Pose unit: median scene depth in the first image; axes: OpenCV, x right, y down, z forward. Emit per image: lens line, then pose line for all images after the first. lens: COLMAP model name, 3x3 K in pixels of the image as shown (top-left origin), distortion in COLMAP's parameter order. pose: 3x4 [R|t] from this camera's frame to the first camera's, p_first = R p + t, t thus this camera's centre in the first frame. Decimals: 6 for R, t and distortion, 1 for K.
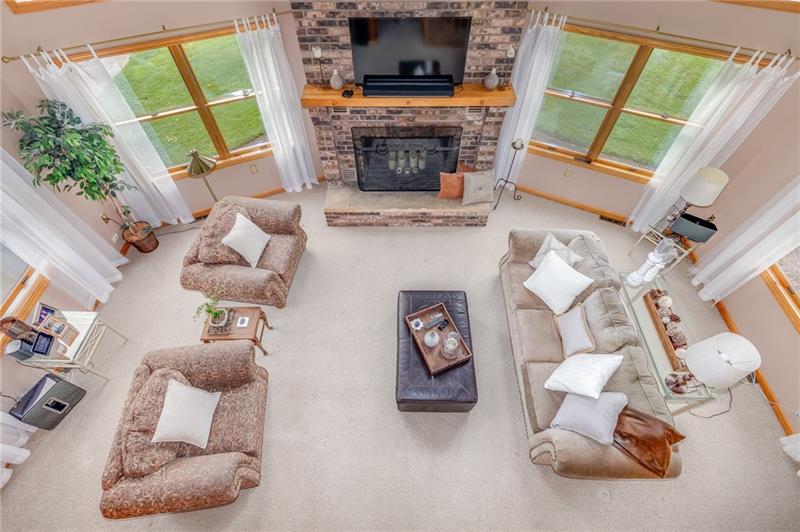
lens RADIAL K [[369.3, 0, 398.4], [0, 369.3, 263.0], [0, 0, 1]] dist [0.008649, -0.001998]
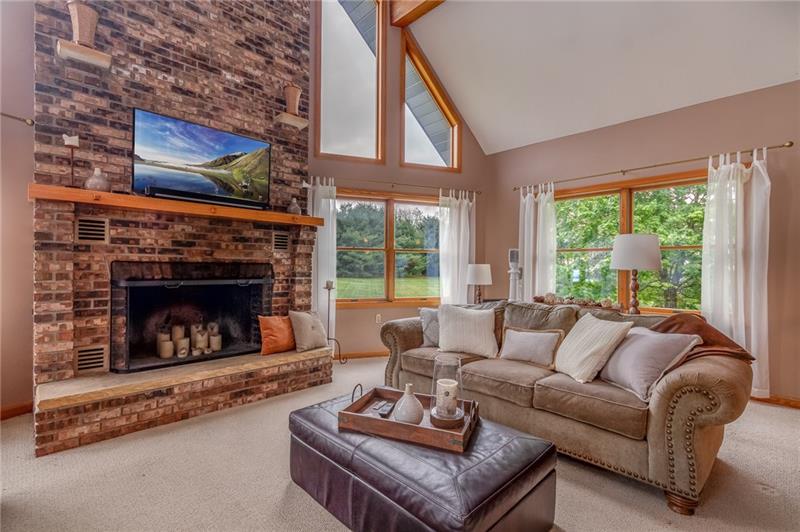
lens RADIAL K [[369.3, 0, 399.7], [0, 369.3, 268.9], [0, 0, 1]] dist [0.008649, -0.001998]
pose [[0.701429, 0.009959, 0.712670, -0.240770], [0.564101, 0.603412, -0.563635, 0.307062], [-0.435647, 0.797368, 0.417632, 0.516767]]
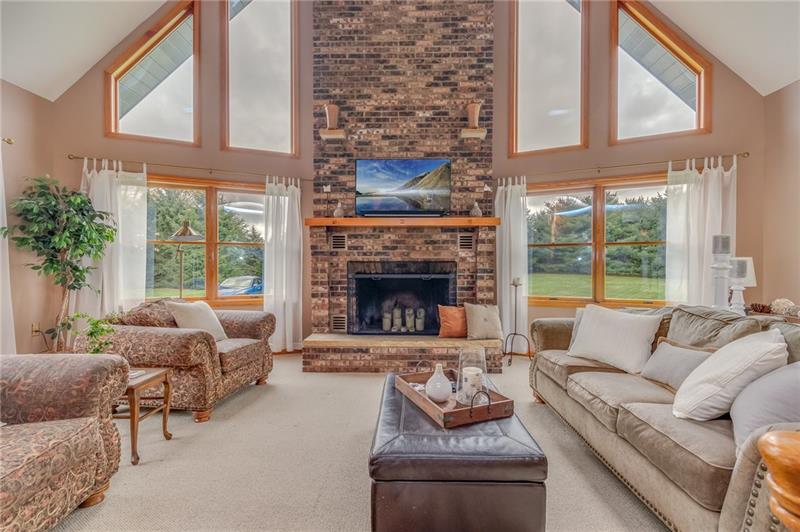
lens RADIAL K [[369.3, 0, 399.5], [0, 369.3, 268.7], [0, 0, 1]] dist [0.008649, -0.001998]
pose [[0.999937, 0.006256, -0.009310, 0.026306], [-0.011200, 0.601384, -0.798882, 0.463952], [0.000601, 0.798936, 0.601416, 0.406870]]
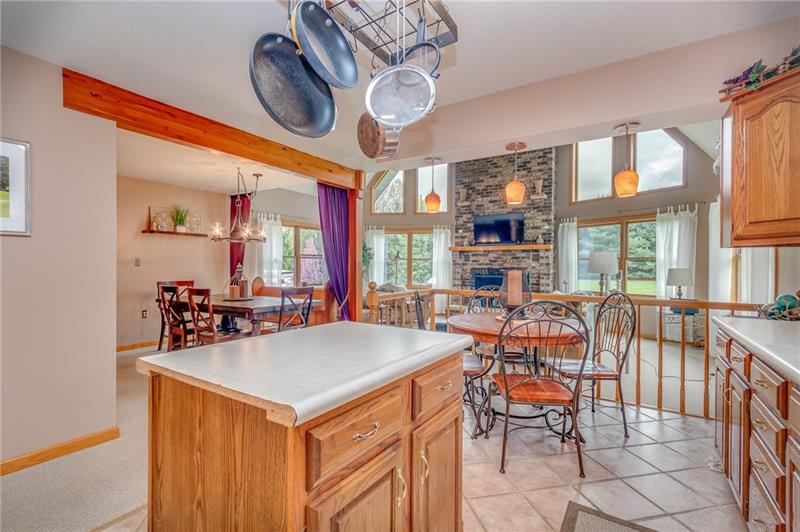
lens RADIAL K [[369.3, 0, 399.9], [0, 369.3, 268.8], [0, 0, 1]] dist [0.008649, -0.001998]
pose [[0.847474, 0.013212, -0.530673, 0.601661], [-0.432319, 0.597288, -0.675534, 1.133257], [0.308040, 0.801918, 0.511898, -0.118596]]
